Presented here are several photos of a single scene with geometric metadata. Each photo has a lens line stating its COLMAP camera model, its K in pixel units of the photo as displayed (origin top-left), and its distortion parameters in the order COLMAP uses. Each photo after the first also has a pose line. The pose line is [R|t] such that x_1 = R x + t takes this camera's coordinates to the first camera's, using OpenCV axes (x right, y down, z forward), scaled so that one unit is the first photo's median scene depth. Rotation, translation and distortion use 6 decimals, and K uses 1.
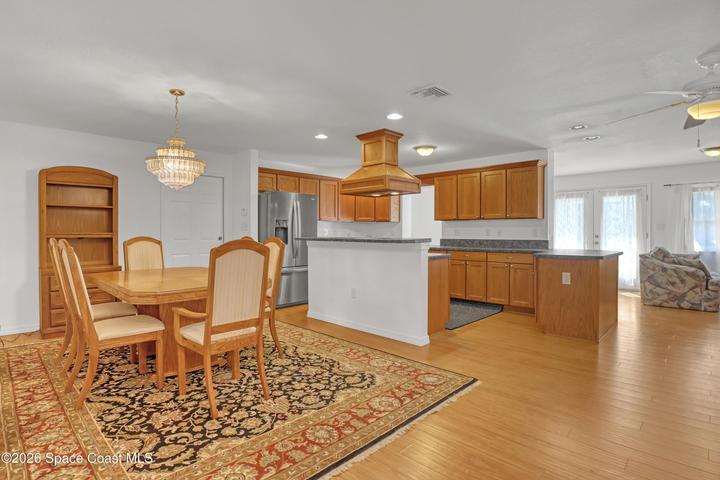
lens RADIAL K [[372.2, 0, 361.6], [0, 372.2, 233.1], [0, 0, 1]] dist [-0.032776, 0.001385]
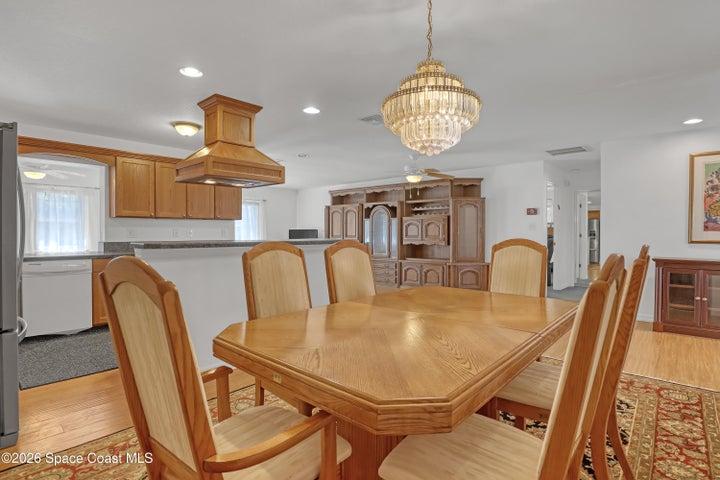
lens RADIAL K [[371.3, 0, 359.9], [0, 371.3, 227.2], [0, 0, 1]] dist [-0.035338, 0.000259]
pose [[-0.051764, 0.017158, 0.998512, -0.627355], [0.003130, 0.999850, -0.017019, 0.000241], [-0.998654, 0.002245, -0.051810, 0.673608]]
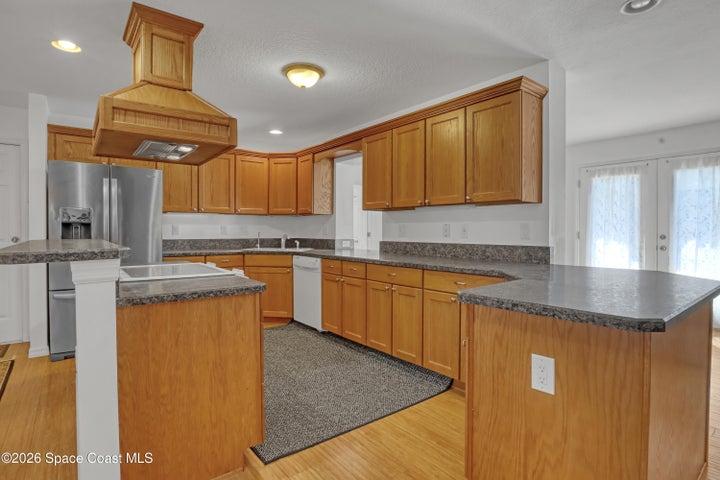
lens RADIAL K [[372.2, 0, 361.6], [0, 372.2, 233.1], [0, 0, 1]] dist [-0.032776, 0.001385]
pose [[0.991199, 0.001141, -0.132373, 0.322440], [-0.000305, 0.999980, 0.006332, -0.001821], [0.132377, -0.006236, 0.991180, 0.482194]]
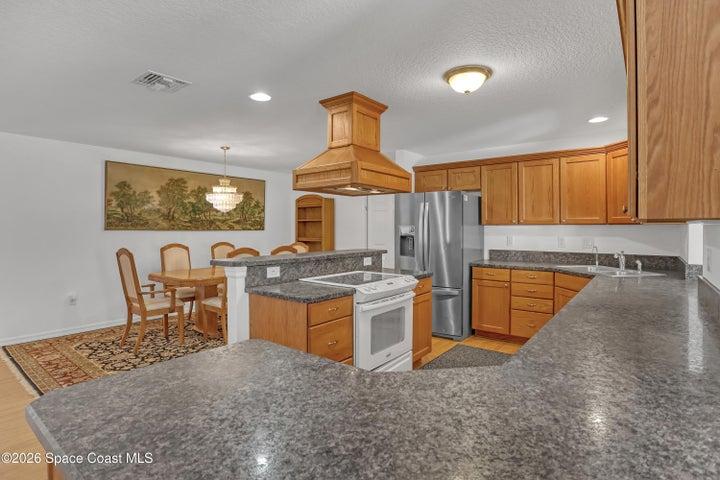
lens RADIAL K [[372.2, 0, 361.6], [0, 372.2, 233.1], [0, 0, 1]] dist [-0.032776, 0.001385]
pose [[0.116274, 0.014883, -0.993106, 0.621987], [-0.000407, 0.999888, 0.014937, -0.034869], [0.993217, -0.001333, 0.116268, 0.805246]]
